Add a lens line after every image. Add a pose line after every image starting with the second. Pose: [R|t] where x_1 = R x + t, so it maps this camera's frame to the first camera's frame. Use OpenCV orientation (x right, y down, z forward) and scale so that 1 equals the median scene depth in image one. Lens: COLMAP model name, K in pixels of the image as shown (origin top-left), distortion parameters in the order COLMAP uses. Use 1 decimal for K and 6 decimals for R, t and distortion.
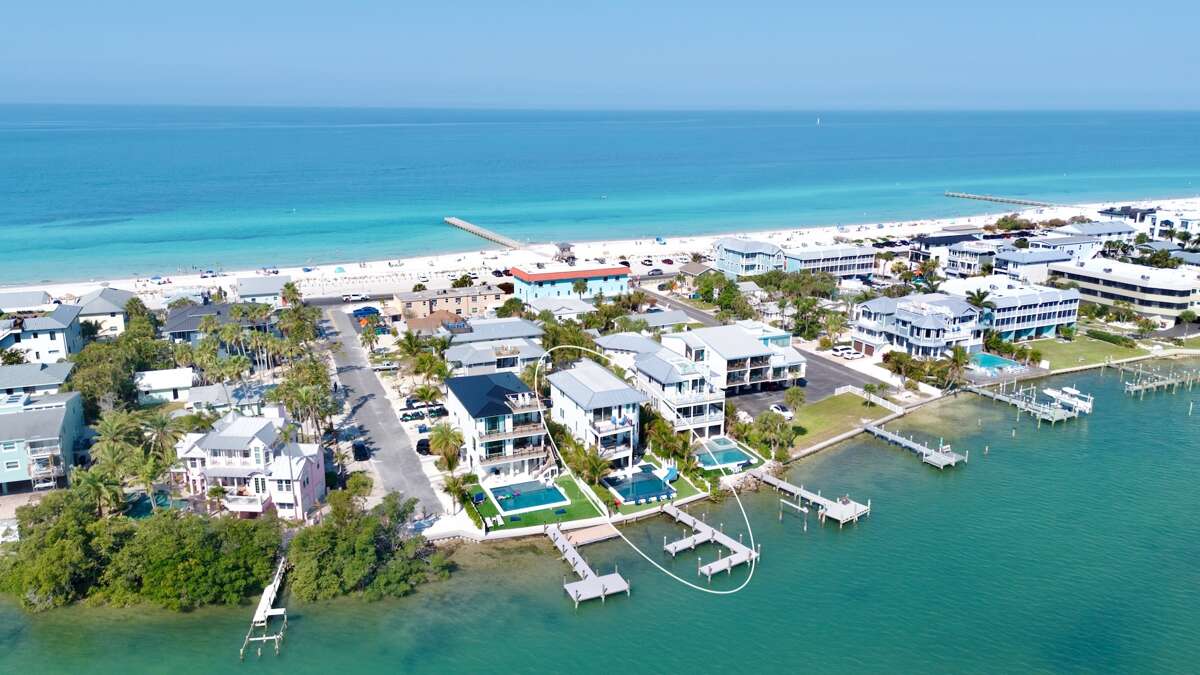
lens RADIAL K [[875.6, 0, 600.0], [0, 875.6, 337.5], [0, 0, 1]] dist [0.098188, -0.112590]
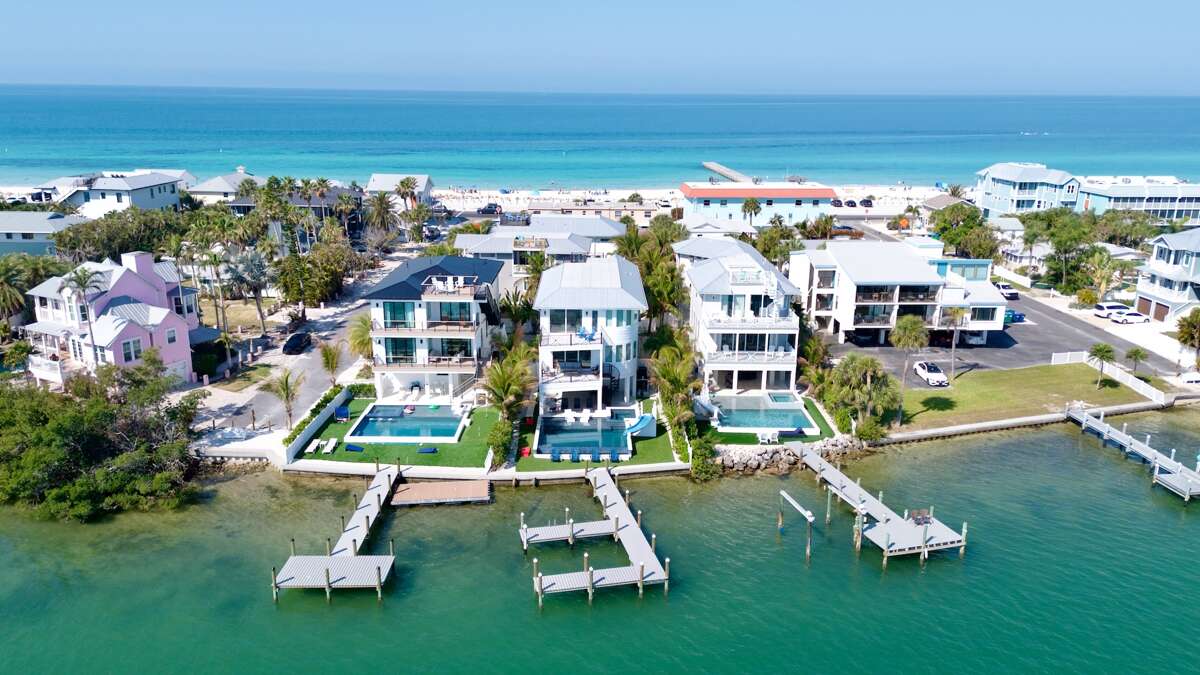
lens RADIAL K [[887.8, 0, 600.0], [0, 887.8, 337.5], [0, 0, 1]] dist [0.086717, -0.094869]
pose [[0.922727, 0.108093, -0.369989, 0.242471], [-0.103624, 0.994102, 0.031997, 0.069284], [0.371265, 0.008815, 0.928485, 0.369012]]
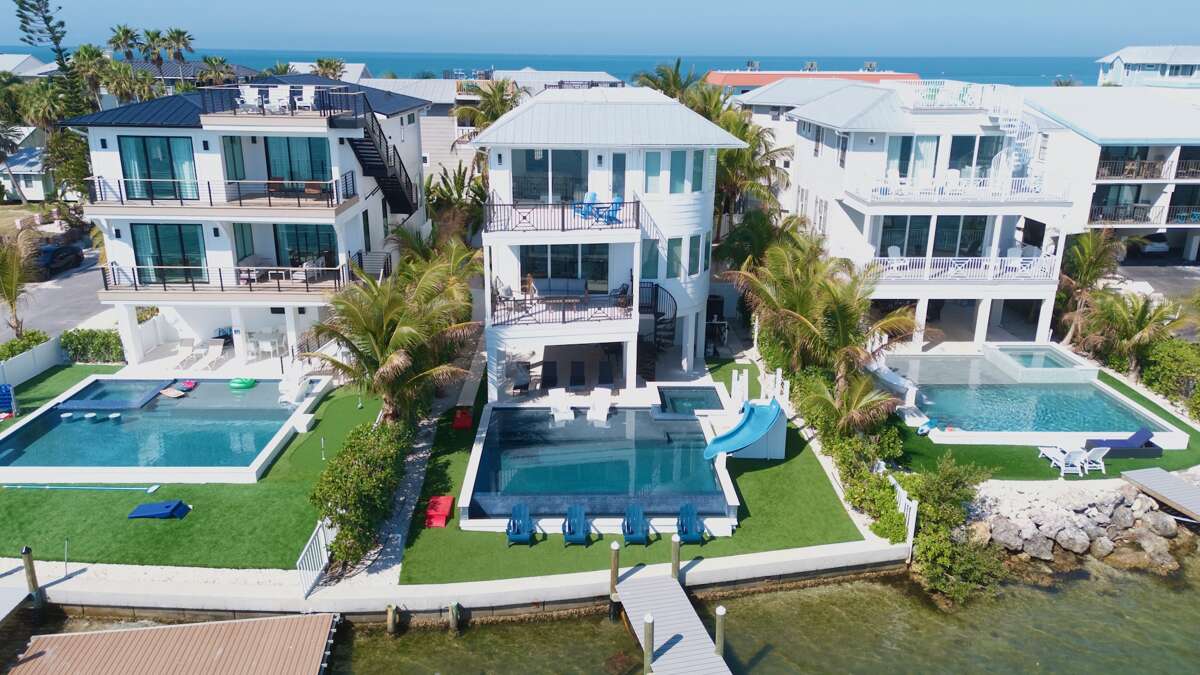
lens RADIAL K [[887.8, 0, 600.0], [0, 887.8, 337.5], [0, 0, 1]] dist [0.086717, -0.094869]
pose [[0.928451, 0.117747, -0.352298, 0.108879], [-0.099866, 0.992635, 0.068574, 0.105068], [0.357778, -0.028485, 0.933372, 0.677405]]
